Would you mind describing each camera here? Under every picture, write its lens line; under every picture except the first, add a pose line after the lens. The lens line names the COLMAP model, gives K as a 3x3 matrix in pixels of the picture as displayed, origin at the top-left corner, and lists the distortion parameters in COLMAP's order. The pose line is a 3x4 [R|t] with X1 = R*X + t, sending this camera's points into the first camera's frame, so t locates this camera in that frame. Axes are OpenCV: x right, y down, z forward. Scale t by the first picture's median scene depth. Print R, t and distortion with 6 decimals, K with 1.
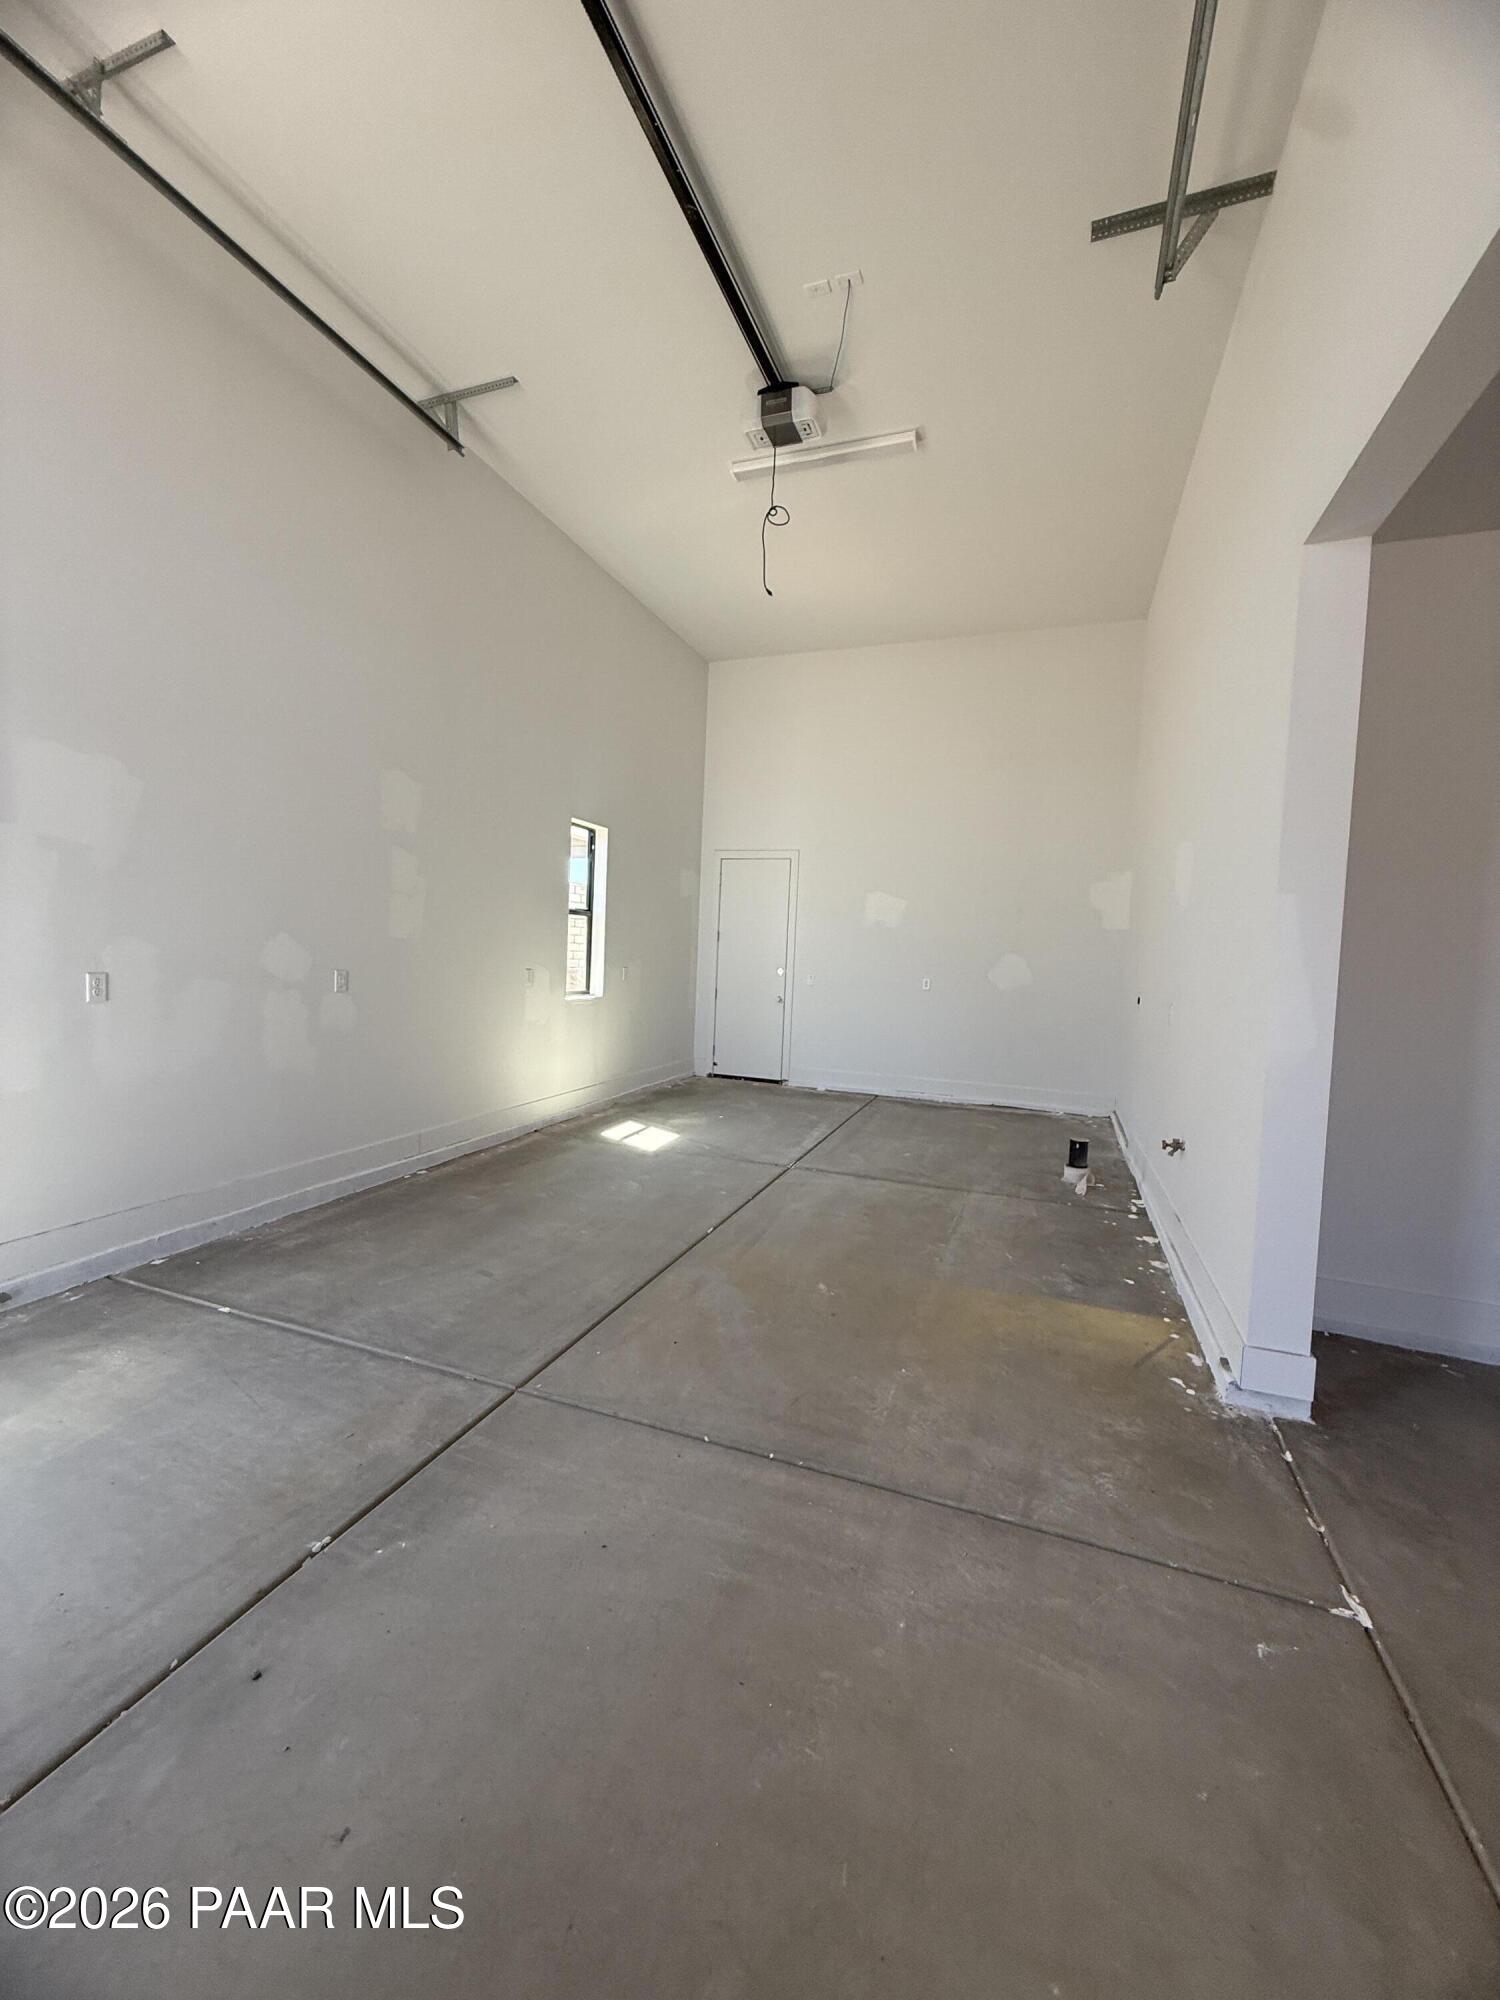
lens RADIAL K [[794.8, 0, 750.0], [0, 794.8, 1000.0], [0, 0, 1]] dist [-0.000522, -0.000260]
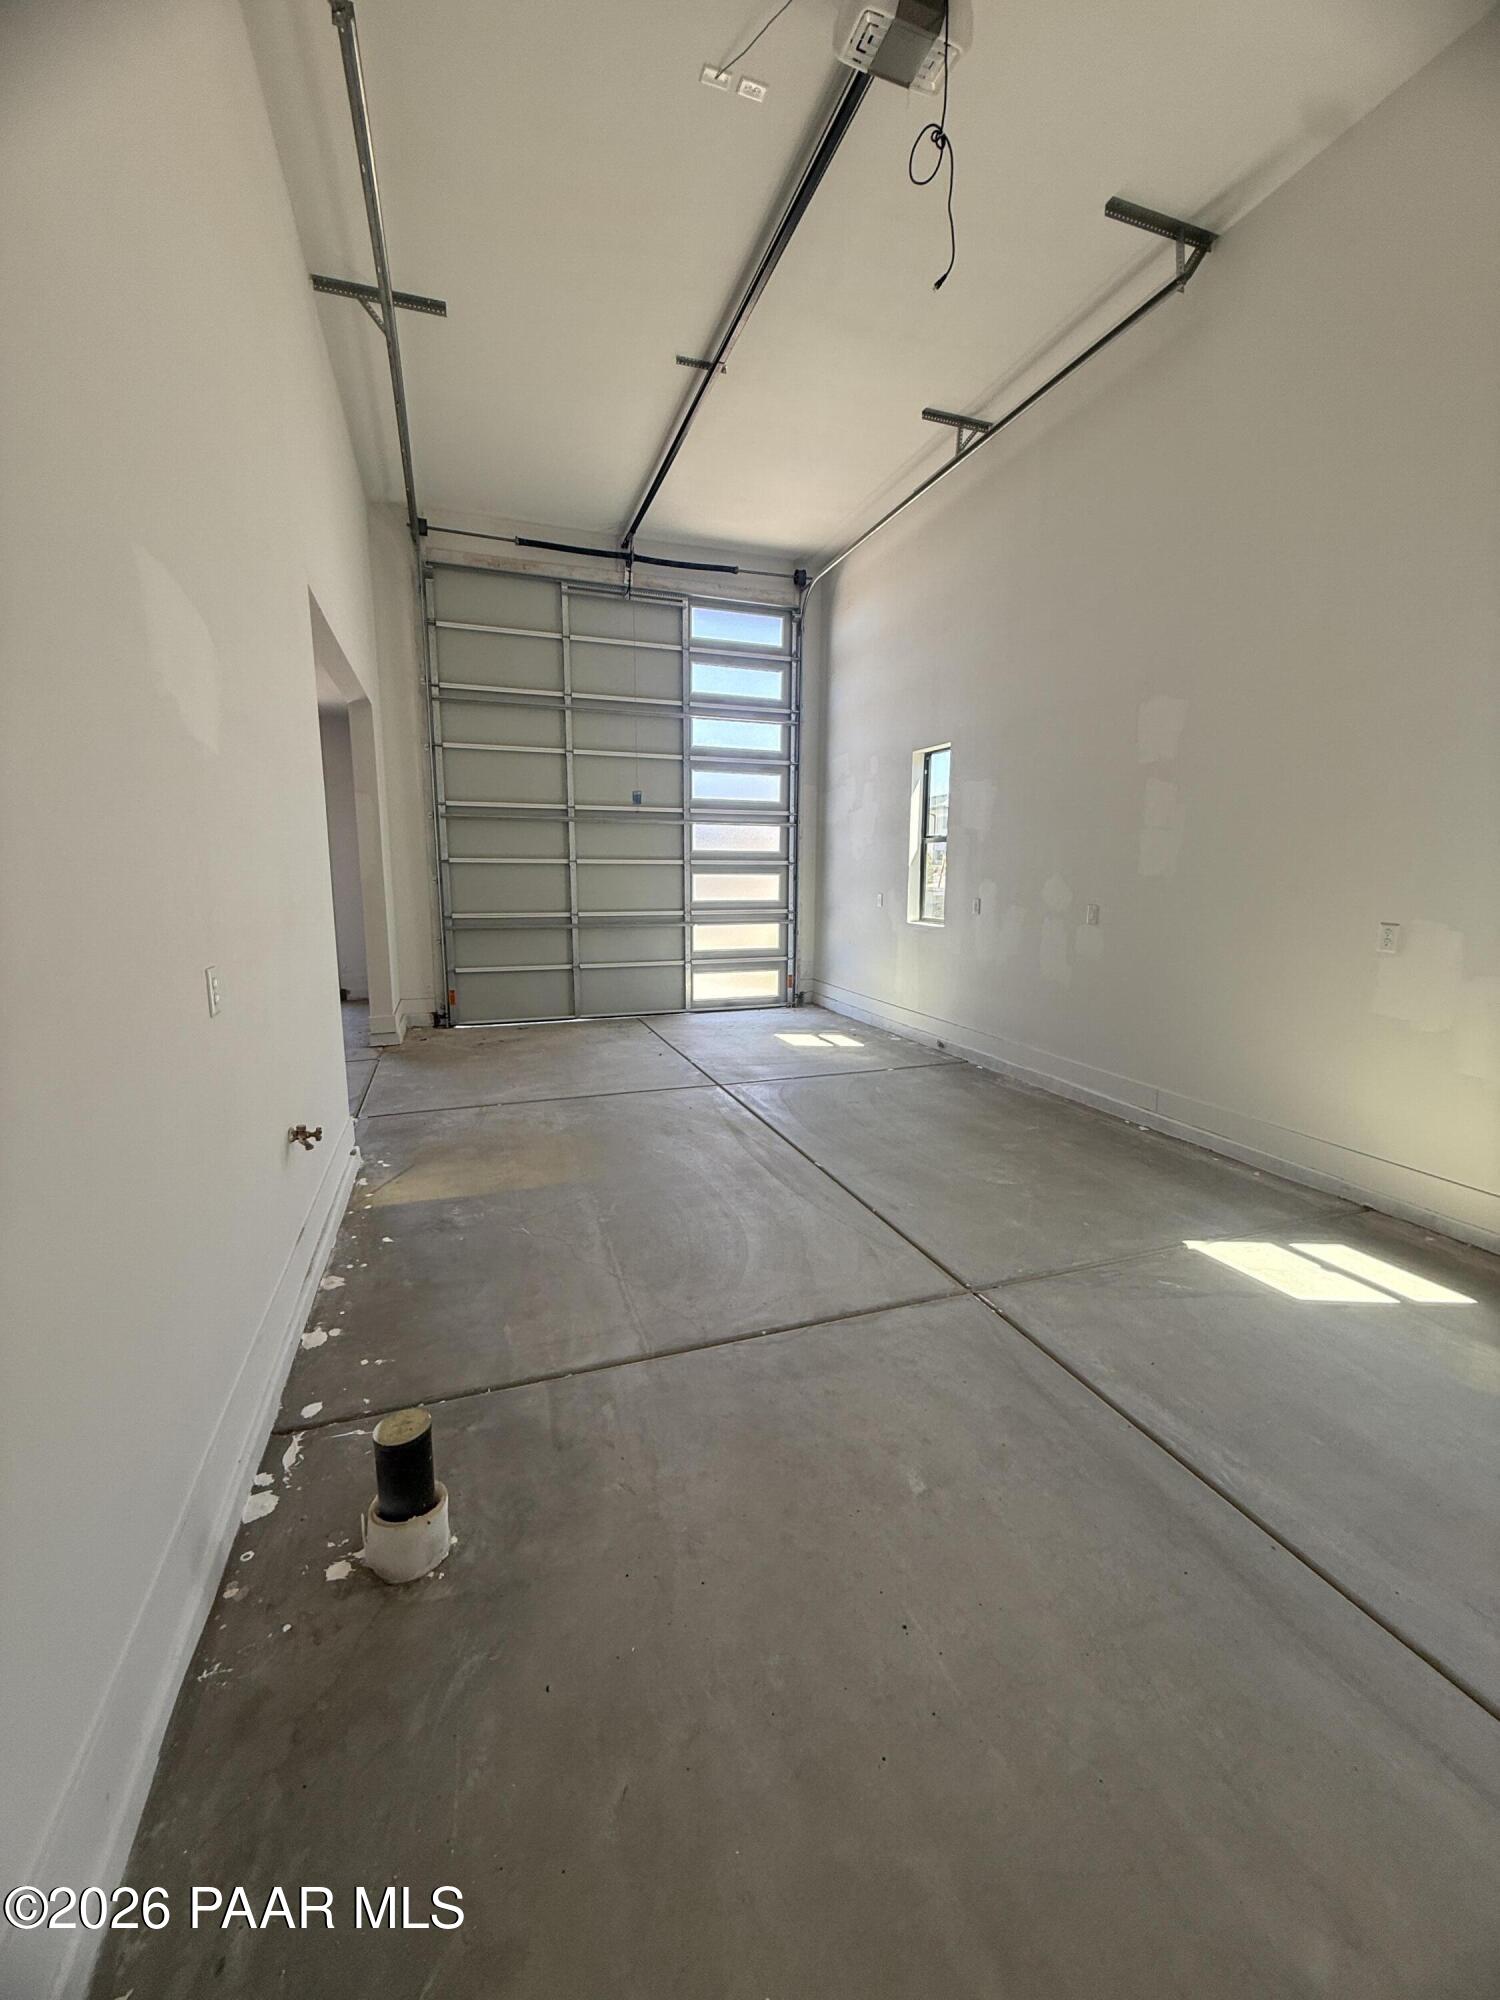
lens RADIAL K [[794.8, 0, 750.0], [0, 794.8, 1000.0], [0, 0, 1]] dist [-0.000522, -0.000260]
pose [[-0.761258, 0.066780, -0.645001, 0.672333], [-0.069368, 0.980589, 0.183396, -0.088713], [0.644728, 0.184354, -0.741849, 1.735849]]
